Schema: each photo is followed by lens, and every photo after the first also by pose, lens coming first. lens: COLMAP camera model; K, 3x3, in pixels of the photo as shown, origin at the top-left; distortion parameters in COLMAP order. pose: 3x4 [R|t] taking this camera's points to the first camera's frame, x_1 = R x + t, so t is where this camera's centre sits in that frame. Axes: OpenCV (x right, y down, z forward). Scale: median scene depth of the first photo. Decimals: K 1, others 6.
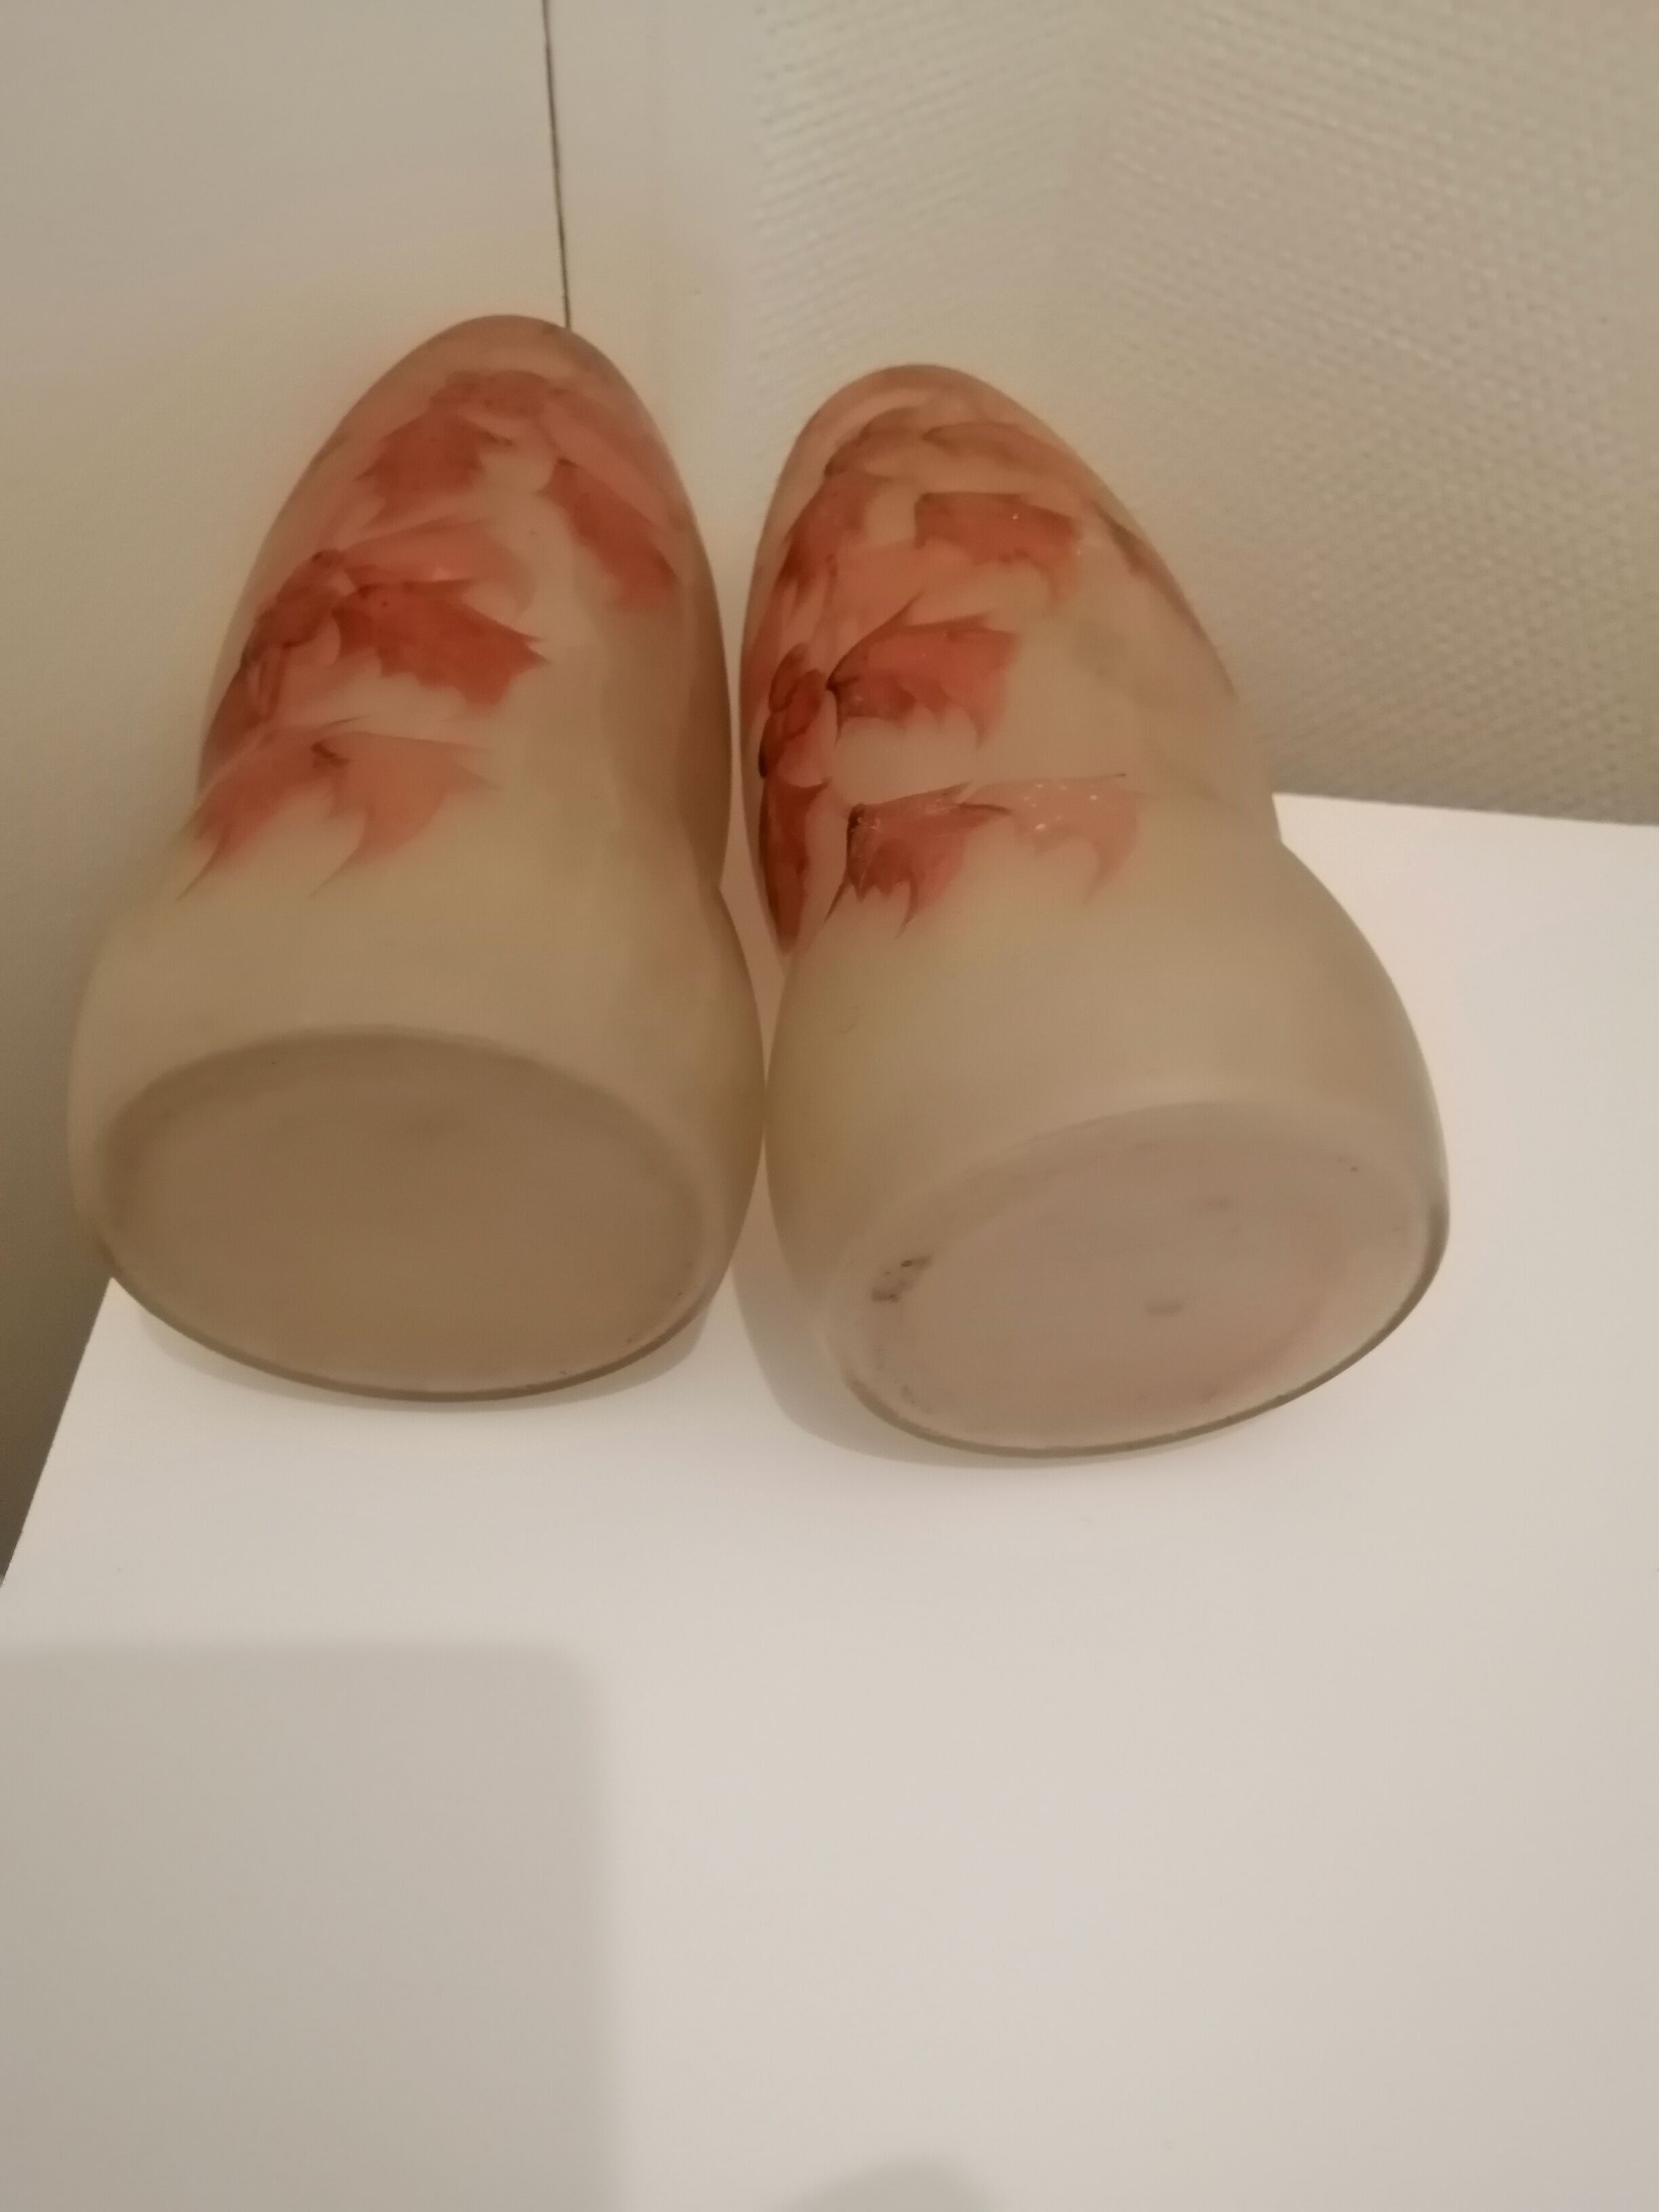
lens RADIAL K [[1719.3, 0, 836.4], [0, 1719.3, 1114.8], [0, 0, 1]] dist [-0.037693, 0.061838]
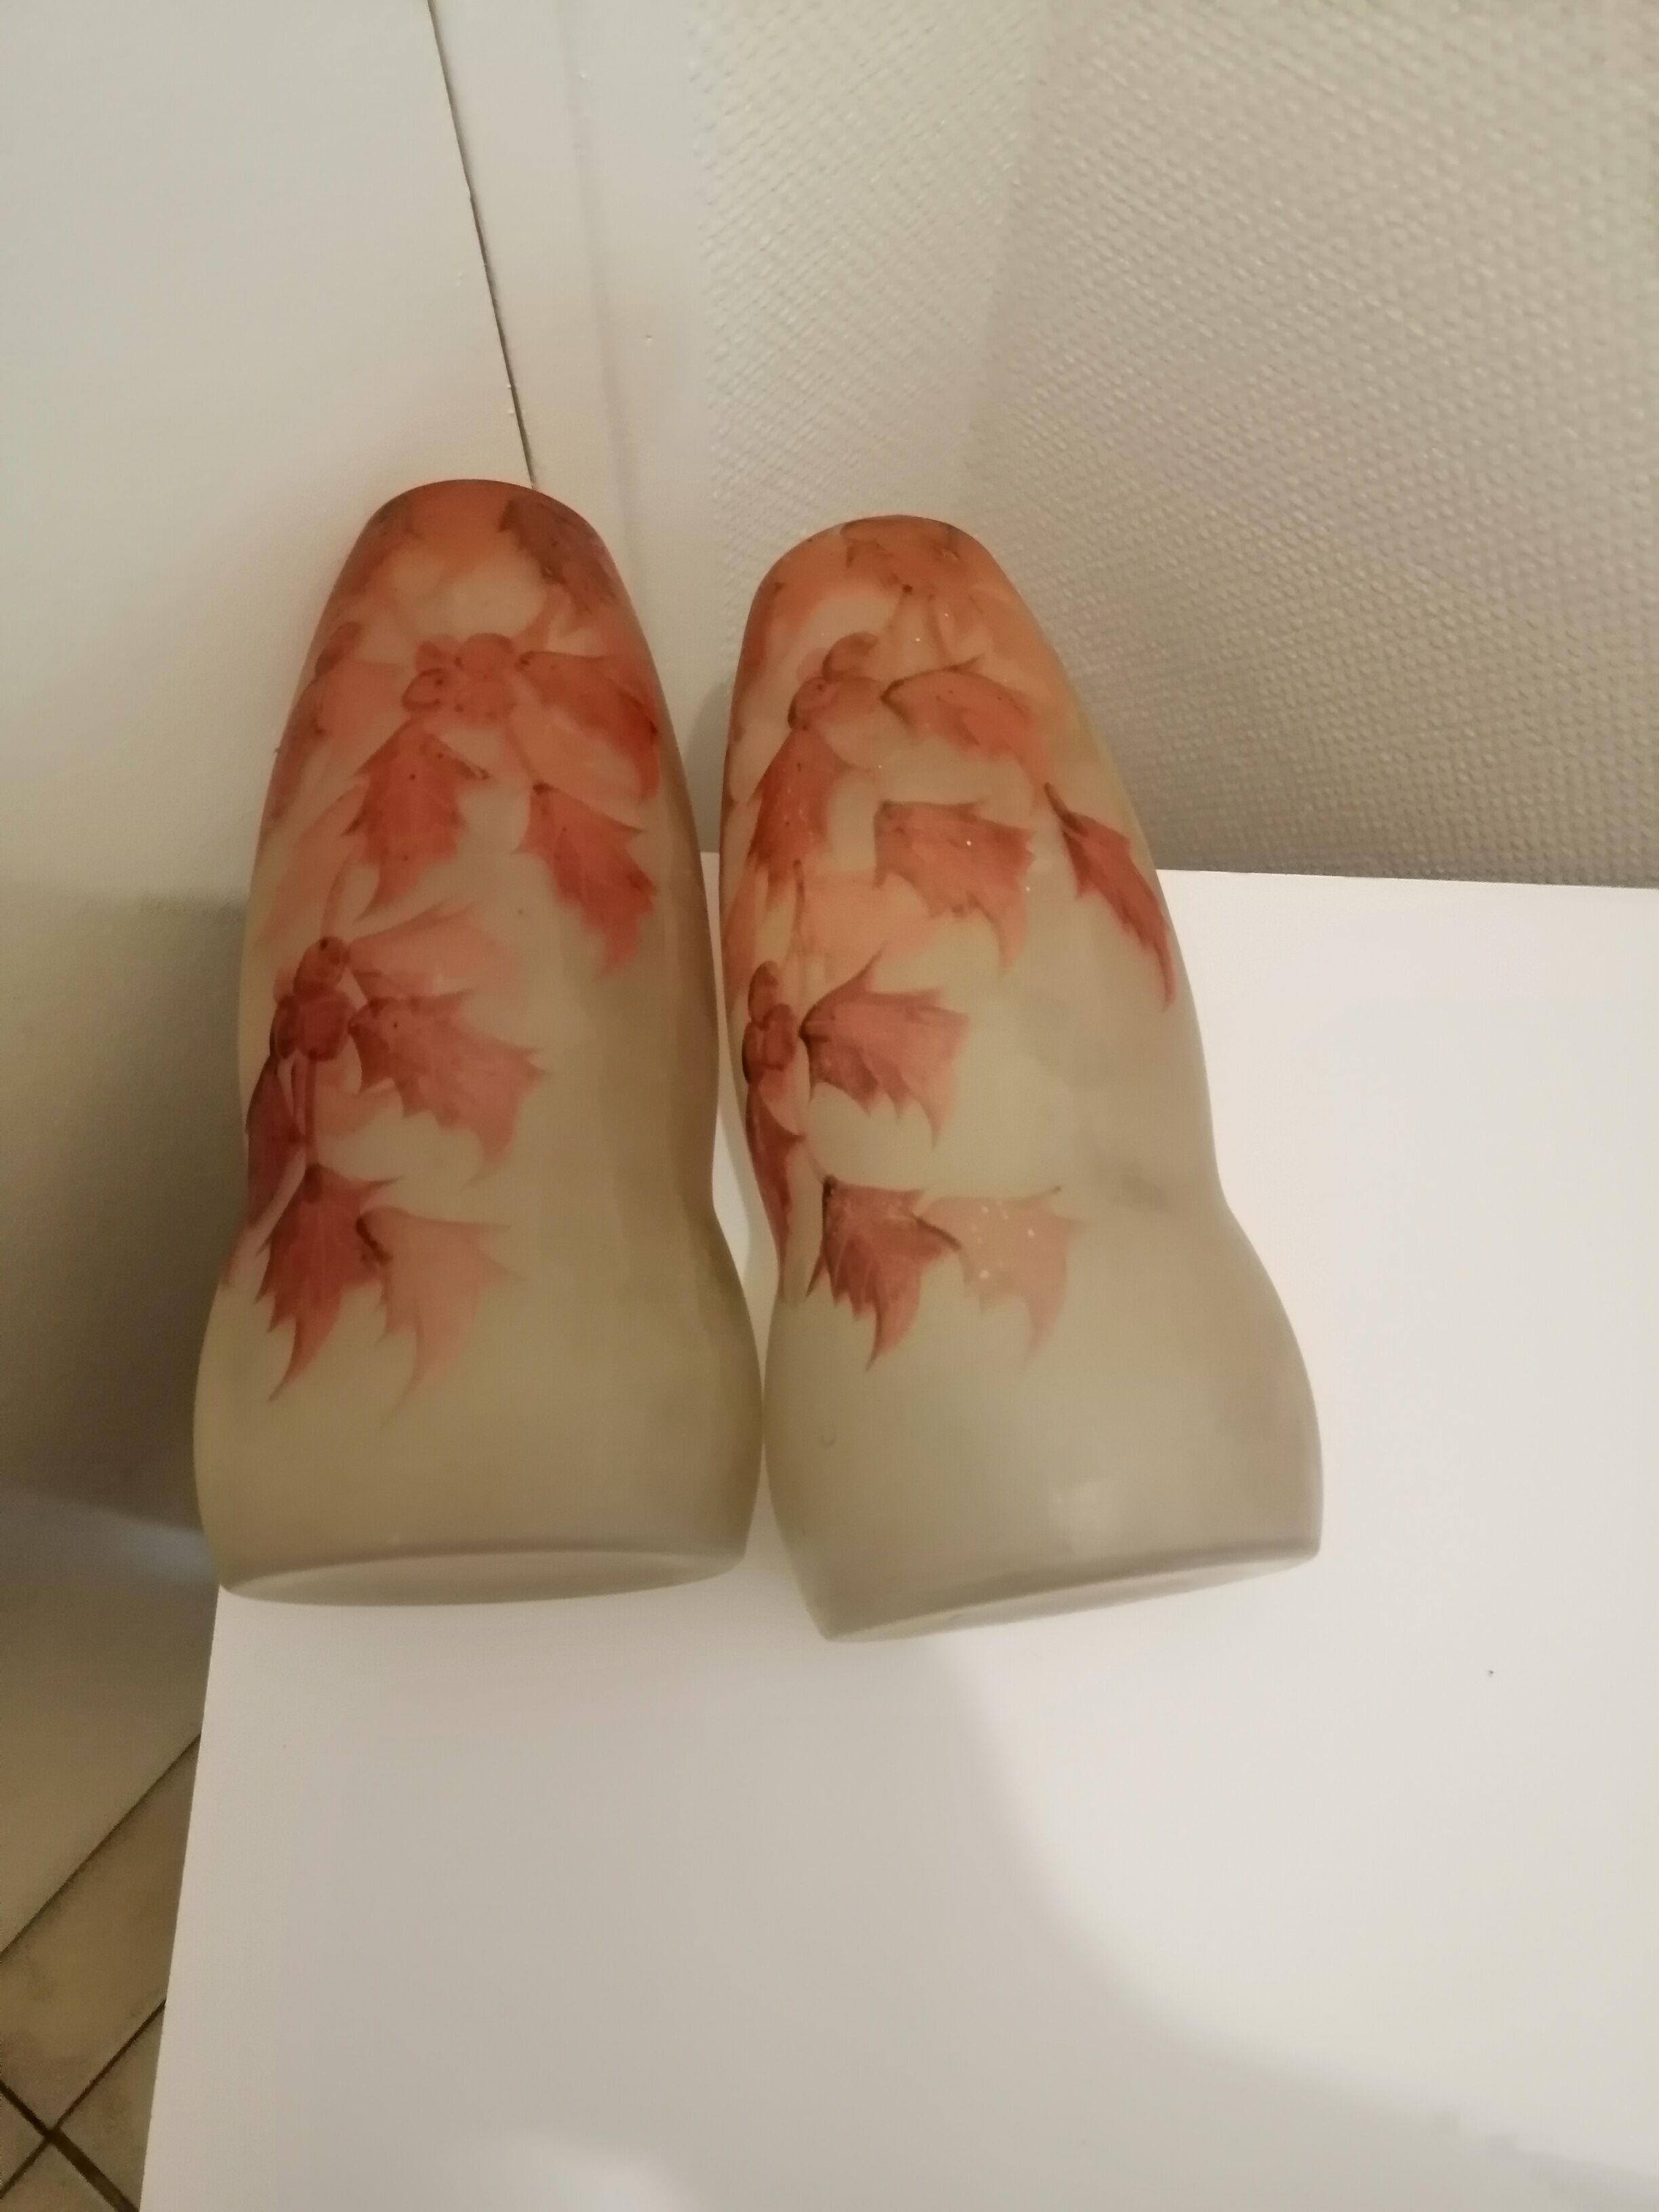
lens RADIAL K [[1700.7, 0, 845.7], [0, 1700.7, 1098.4], [0, 0, 1]] dist [0.004312, 0.037391]
pose [[0.999188, -0.038166, -0.012935, 0.024931], [0.040298, 0.945503, 0.323111, -0.379059], [-0.000102, -0.323370, 0.946273, -0.035867]]
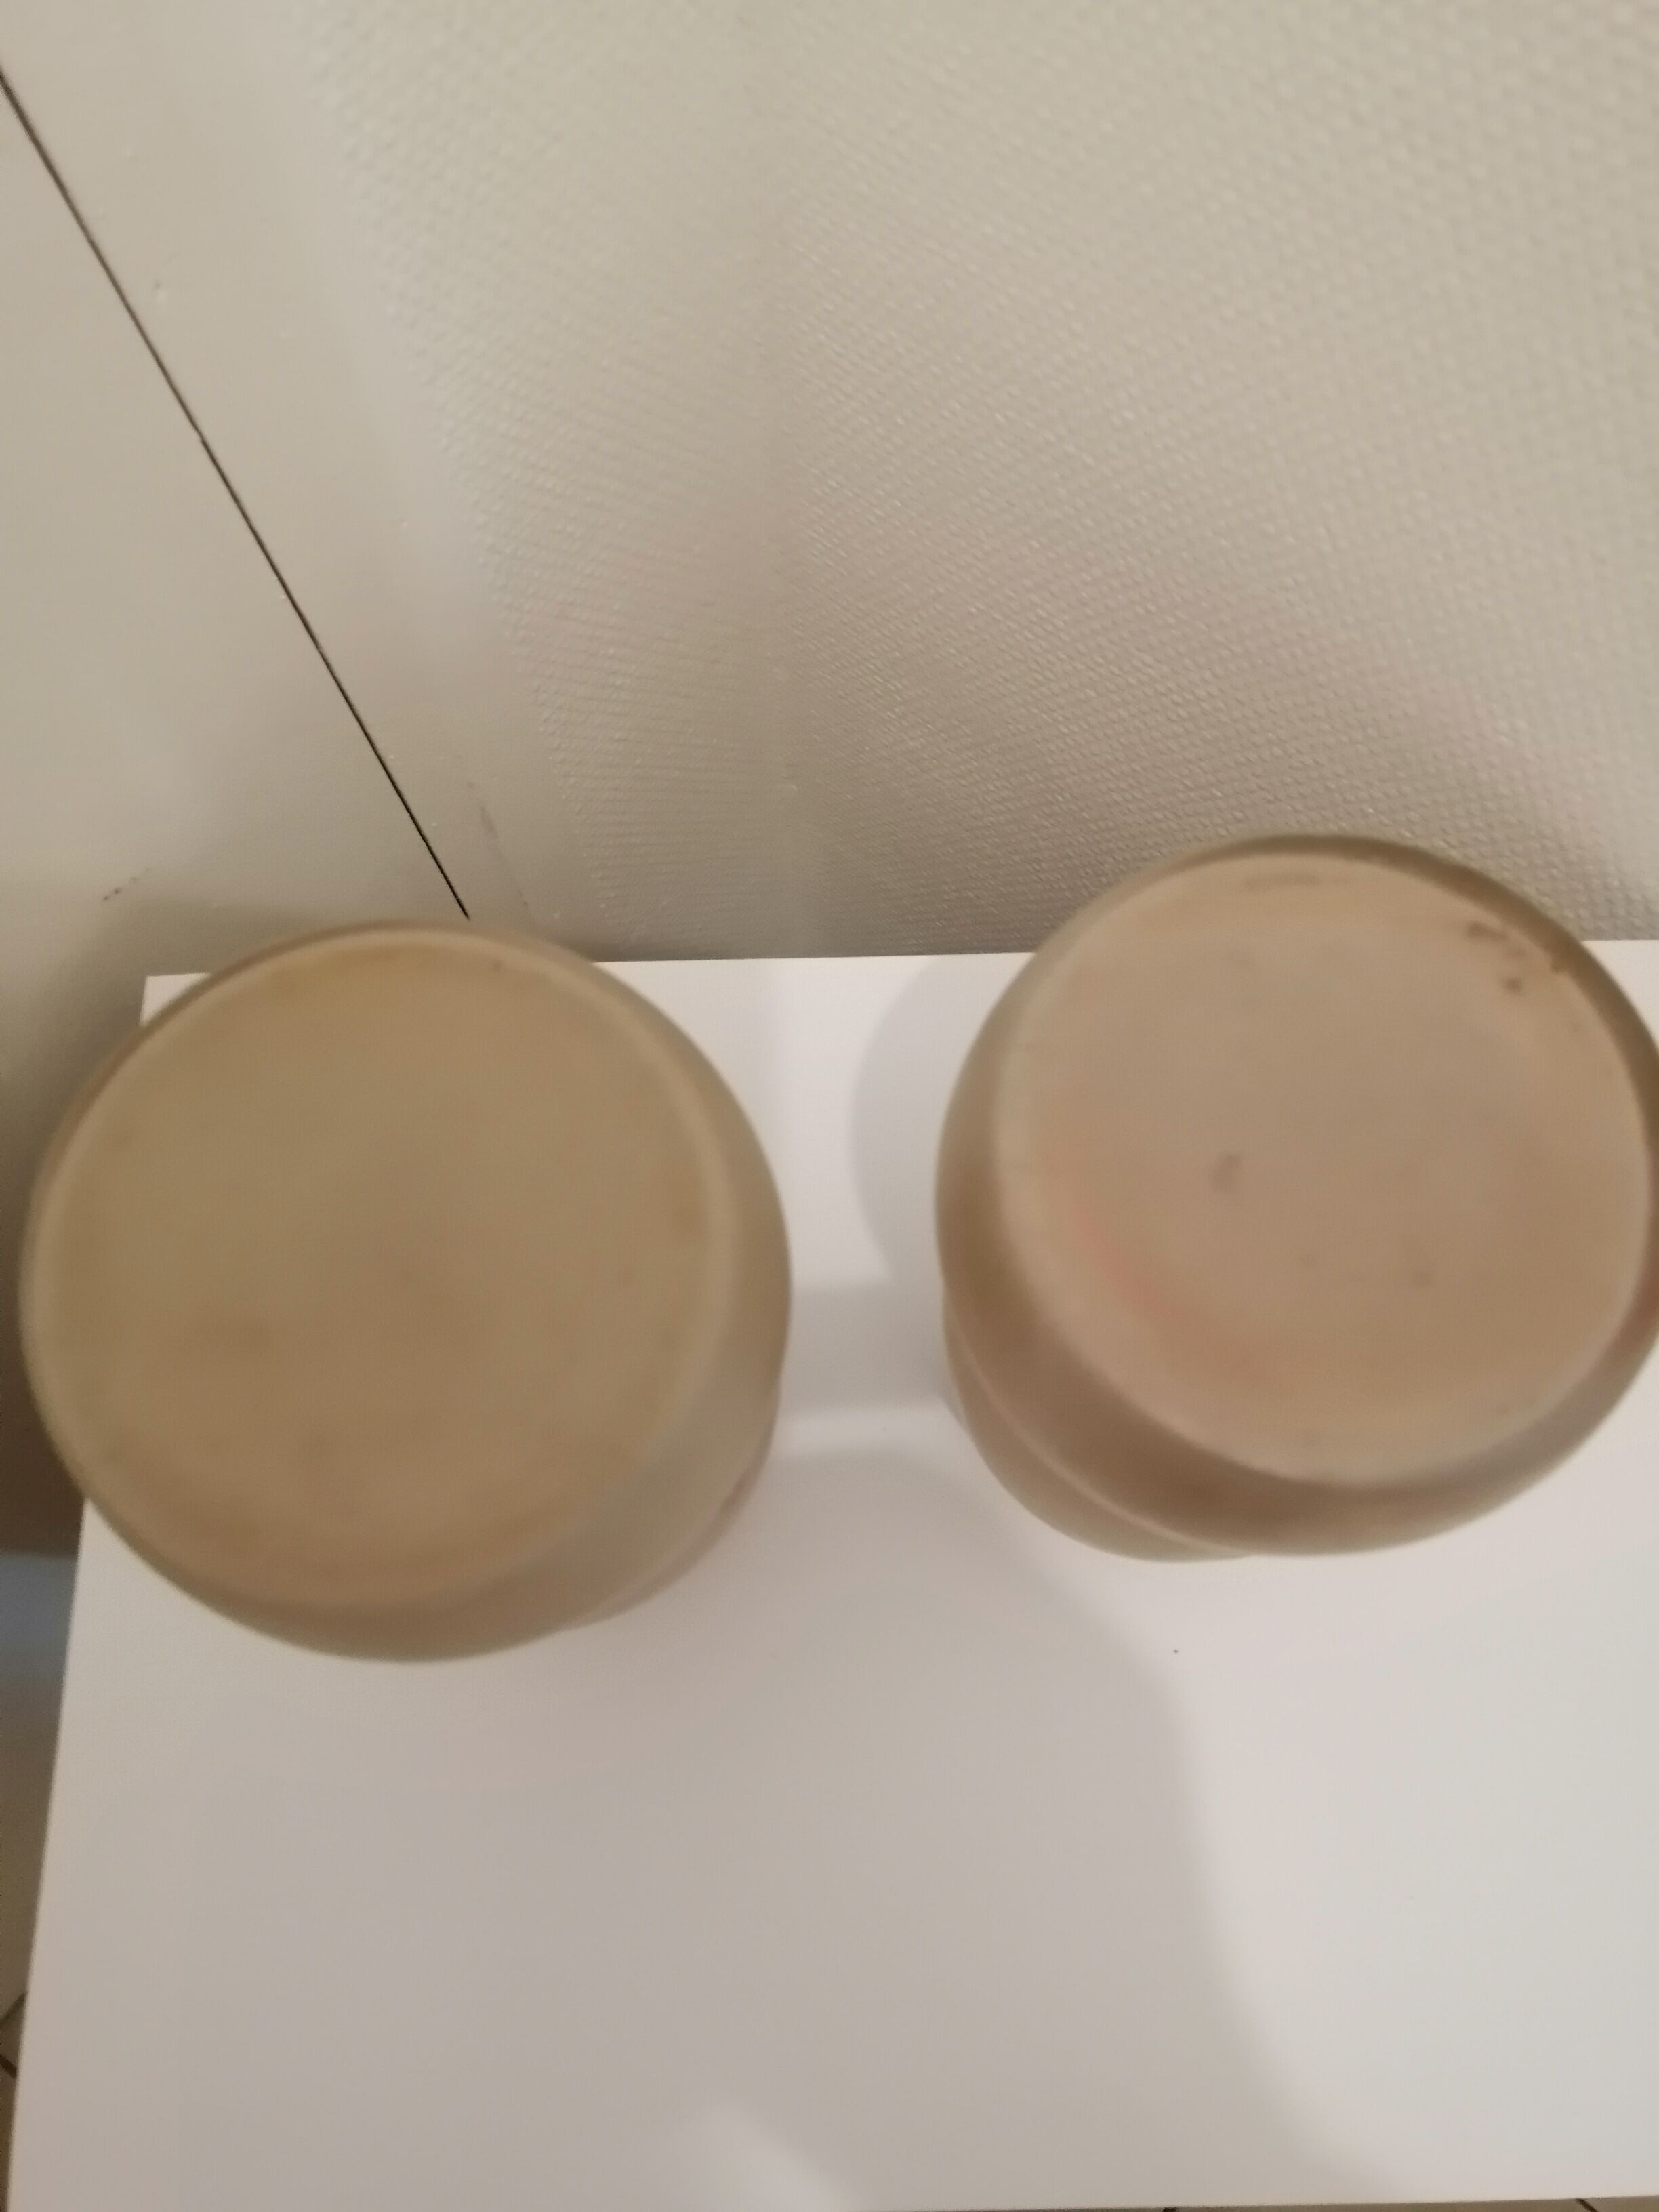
lens RADIAL K [[1700.7, 0, 845.7], [0, 1700.7, 1098.4], [0, 0, 1]] dist [0.004312, 0.037391]
pose [[0.994040, -0.100006, -0.043407, 0.208839], [0.108578, 0.943967, 0.311668, -0.437481], [0.009806, -0.314523, 0.949199, -0.149713]]
